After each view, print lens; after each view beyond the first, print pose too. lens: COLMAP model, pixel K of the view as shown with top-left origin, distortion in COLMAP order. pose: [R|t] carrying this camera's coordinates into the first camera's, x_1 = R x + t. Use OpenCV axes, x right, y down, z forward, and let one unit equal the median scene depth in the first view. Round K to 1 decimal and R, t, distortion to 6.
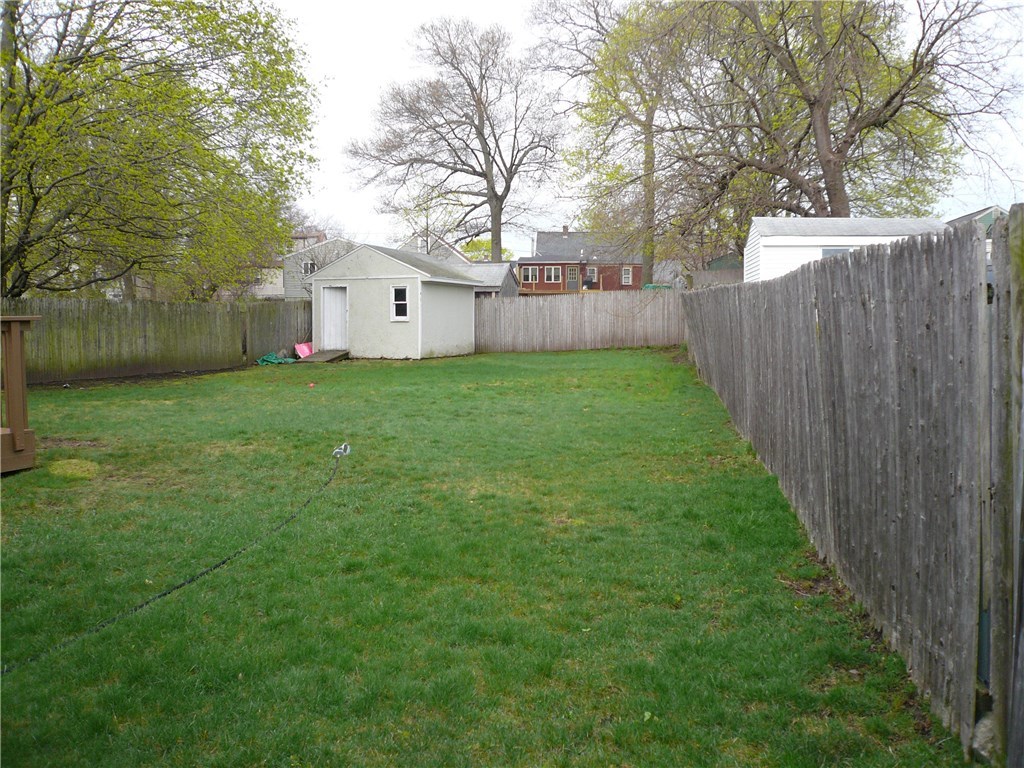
lens RADIAL K [[860.5, 0, 513.5], [0, 860.5, 382.5], [0, 0, 1]] dist [-0.109810, 0.087283]
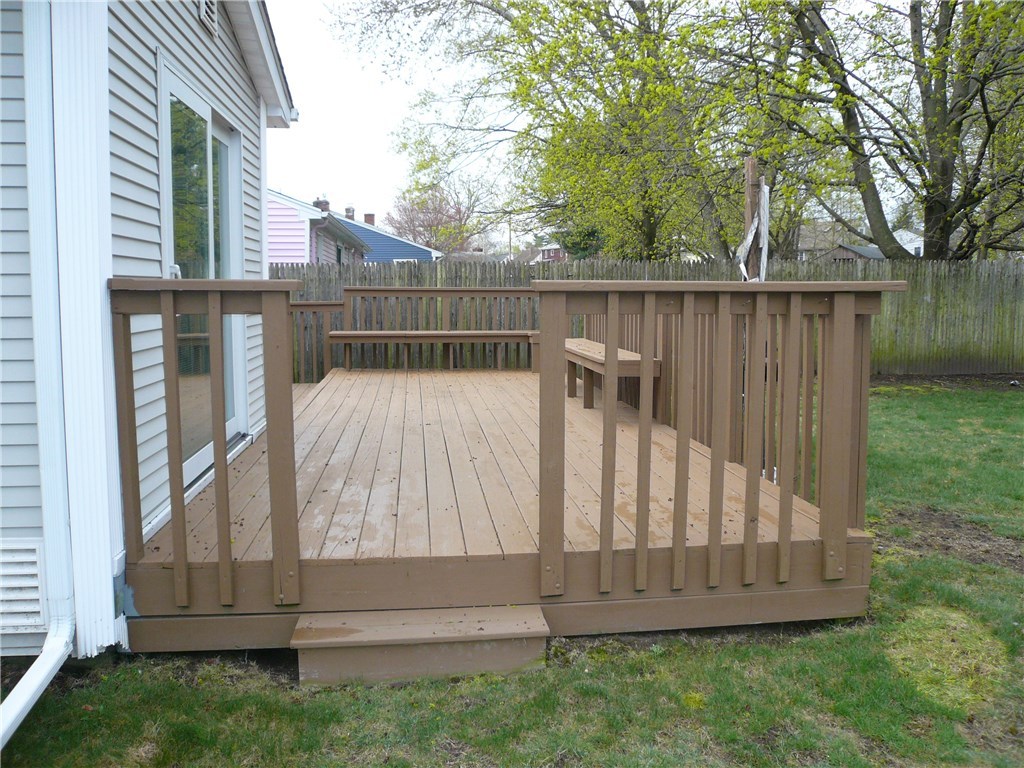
lens RADIAL K [[860.5, 0, 514.8], [0, 860.5, 381.4], [0, 0, 1]] dist [-0.109810, 0.087283]
pose [[0.495582, 0.081817, -0.864699, -0.187496], [-0.052023, 0.996562, 0.064478, -0.029839], [0.867002, 0.013030, 0.498134, 0.402555]]
